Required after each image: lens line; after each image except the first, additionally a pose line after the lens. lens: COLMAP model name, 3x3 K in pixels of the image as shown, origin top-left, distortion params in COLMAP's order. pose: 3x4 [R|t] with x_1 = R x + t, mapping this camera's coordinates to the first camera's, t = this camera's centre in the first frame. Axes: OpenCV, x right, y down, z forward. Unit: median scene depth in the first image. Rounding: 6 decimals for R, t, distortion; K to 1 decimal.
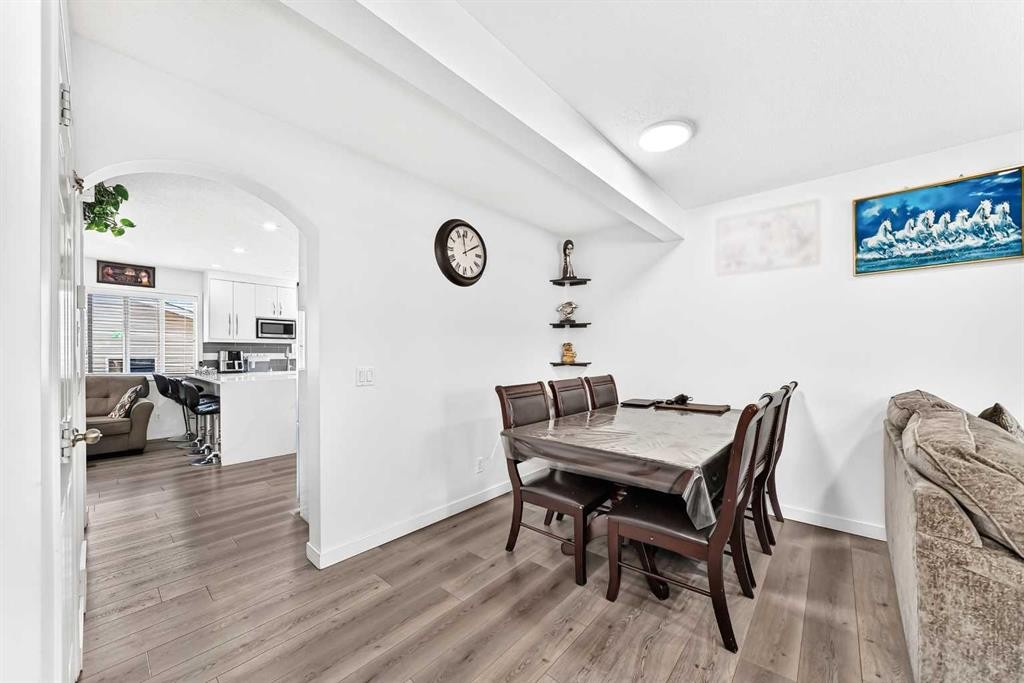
lens RADIAL K [[367.1, 0, 516.7], [0, 367.1, 353.2], [0, 0, 1]] dist [-0.013399, 0.002926]
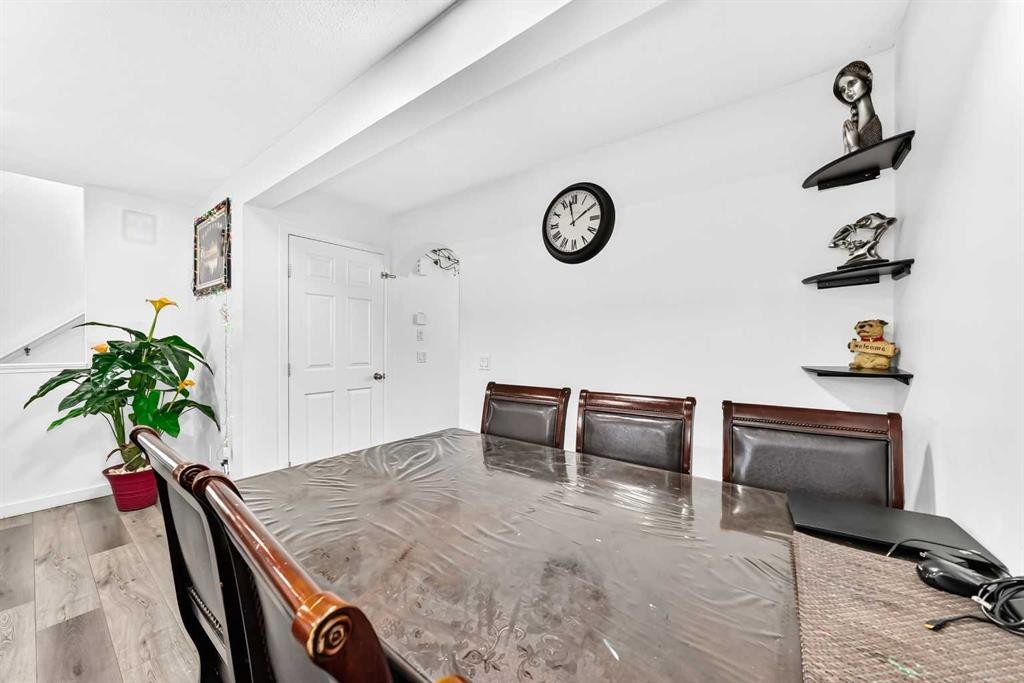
lens RADIAL K [[367.1, 0, 506.9], [0, 367.1, 341.9], [0, 0, 1]] dist [-0.013399, 0.002926]
pose [[0.076157, -0.000538, -0.997096, 2.101749], [-0.003219, 0.999995, -0.000786, -0.013874], [0.997091, 0.003270, 0.076155, 2.471826]]
